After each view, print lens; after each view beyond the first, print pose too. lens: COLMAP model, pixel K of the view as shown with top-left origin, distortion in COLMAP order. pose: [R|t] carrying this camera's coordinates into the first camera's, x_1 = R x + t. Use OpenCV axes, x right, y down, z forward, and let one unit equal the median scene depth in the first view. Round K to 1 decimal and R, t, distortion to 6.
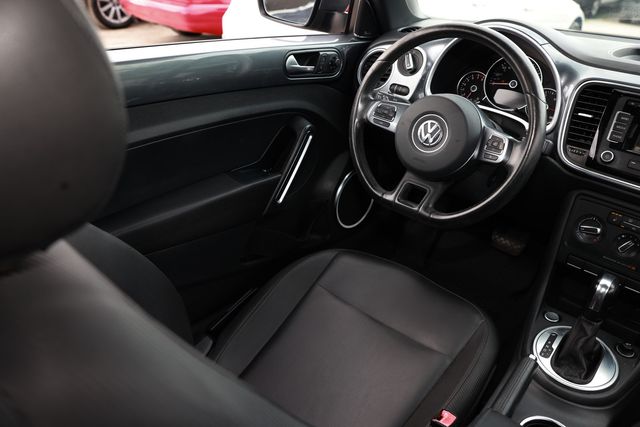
lens RADIAL K [[493.6, 0, 319.2], [0, 493.6, 210.8], [0, 0, 1]] dist [-0.110780, 0.076614]
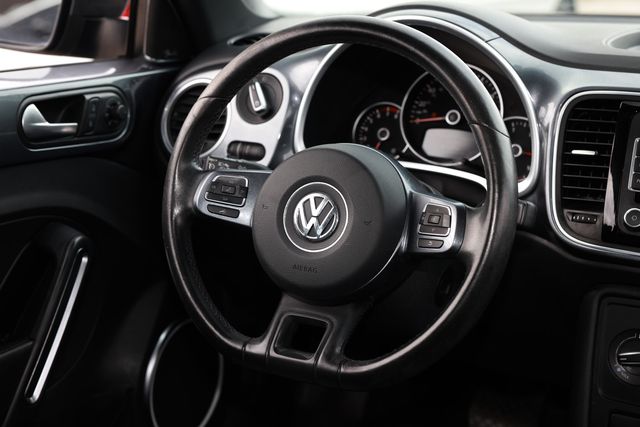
lens RADIAL K [[1087.5, 0, 301.2], [0, 1087.5, 212.4], [0, 0, 1]] dist [0.064525, 0.000000]
pose [[0.971341, -0.109098, 0.211172, -0.038488], [0.151159, 0.969166, -0.194596, 0.061898], [-0.183430, 0.220940, 0.957882, -0.134419]]
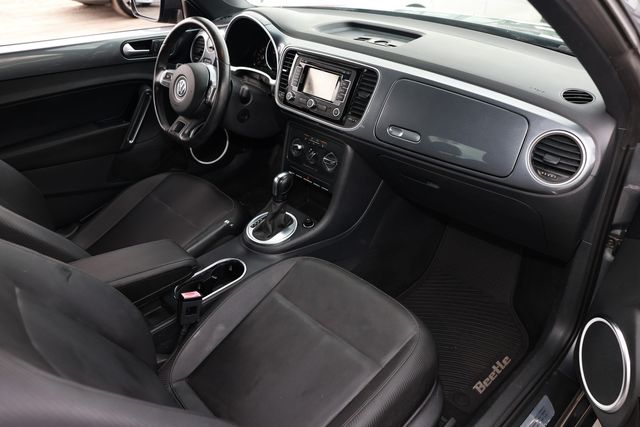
lens RADIAL K [[493.6, 0, 318.2], [0, 493.6, 213.8], [0, 0, 1]] dist [-0.110780, 0.076614]
pose [[0.994213, -0.014963, -0.106383, 0.755388], [0.020464, 0.998498, 0.050816, 0.162608], [0.105462, -0.052699, 0.993026, -0.500428]]
